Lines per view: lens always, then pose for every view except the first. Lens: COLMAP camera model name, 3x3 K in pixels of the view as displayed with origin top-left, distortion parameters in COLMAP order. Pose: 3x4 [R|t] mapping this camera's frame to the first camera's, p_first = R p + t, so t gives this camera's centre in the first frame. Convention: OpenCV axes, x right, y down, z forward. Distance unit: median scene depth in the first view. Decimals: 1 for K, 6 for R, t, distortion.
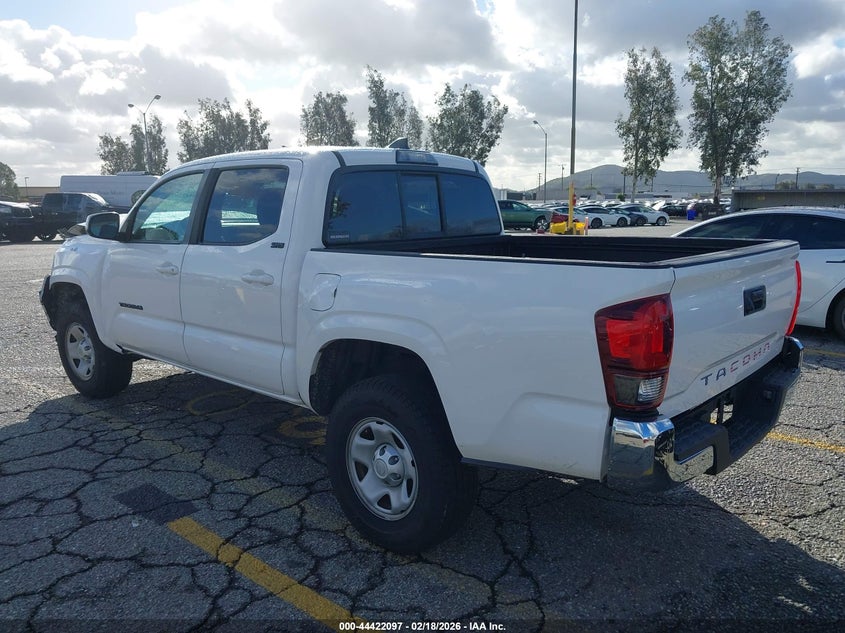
lens RADIAL K [[666.1, 0, 422.5], [0, 666.1, 316.5], [0, 0, 1]] dist [0.119819, 0.000440]
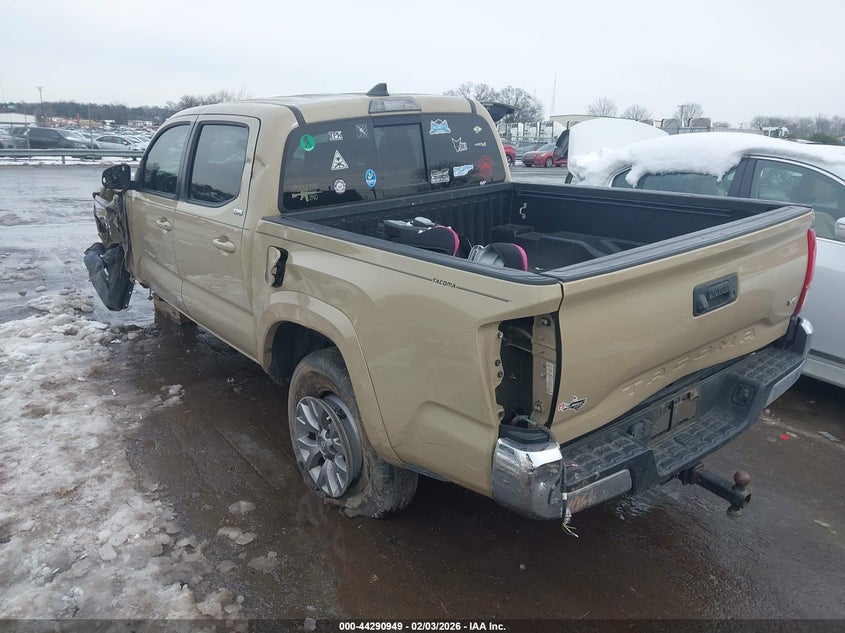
lens RADIAL K [[666.1, 0, 422.5], [0, 666.1, 316.5], [0, 0, 1]] dist [0.119819, 0.000440]
pose [[0.979463, 0.026405, -0.199885, 0.309174], [0.006532, 0.986712, 0.162350, -0.142507], [0.201516, -0.160322, 0.966275, 0.106665]]
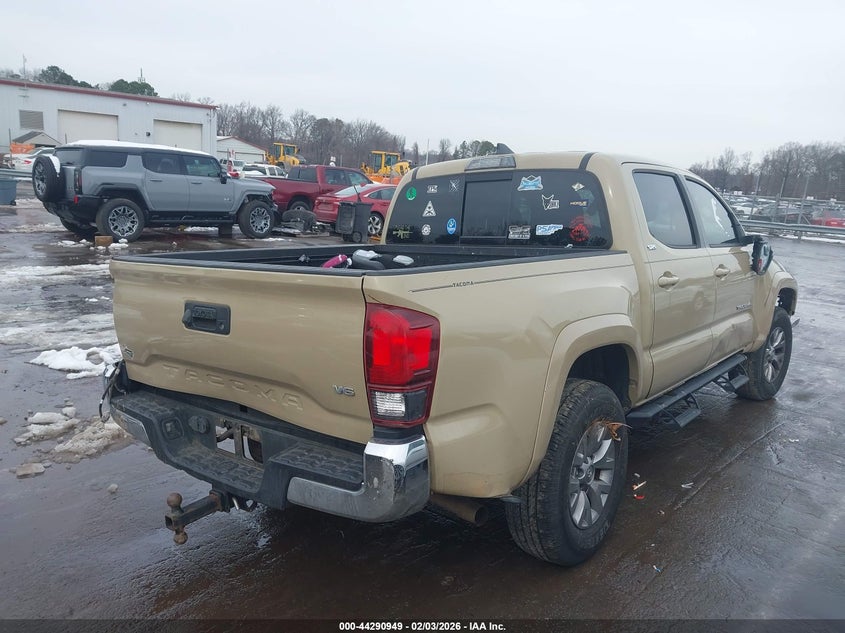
lens RADIAL K [[666.1, 0, 422.5], [0, 666.1, 316.5], [0, 0, 1]] dist [0.119819, 0.000440]
pose [[0.040203, 0.146128, -0.988448, 1.664482], [-0.145542, 0.979554, 0.138894, -0.209436], [0.988535, 0.138277, 0.060649, 1.520892]]
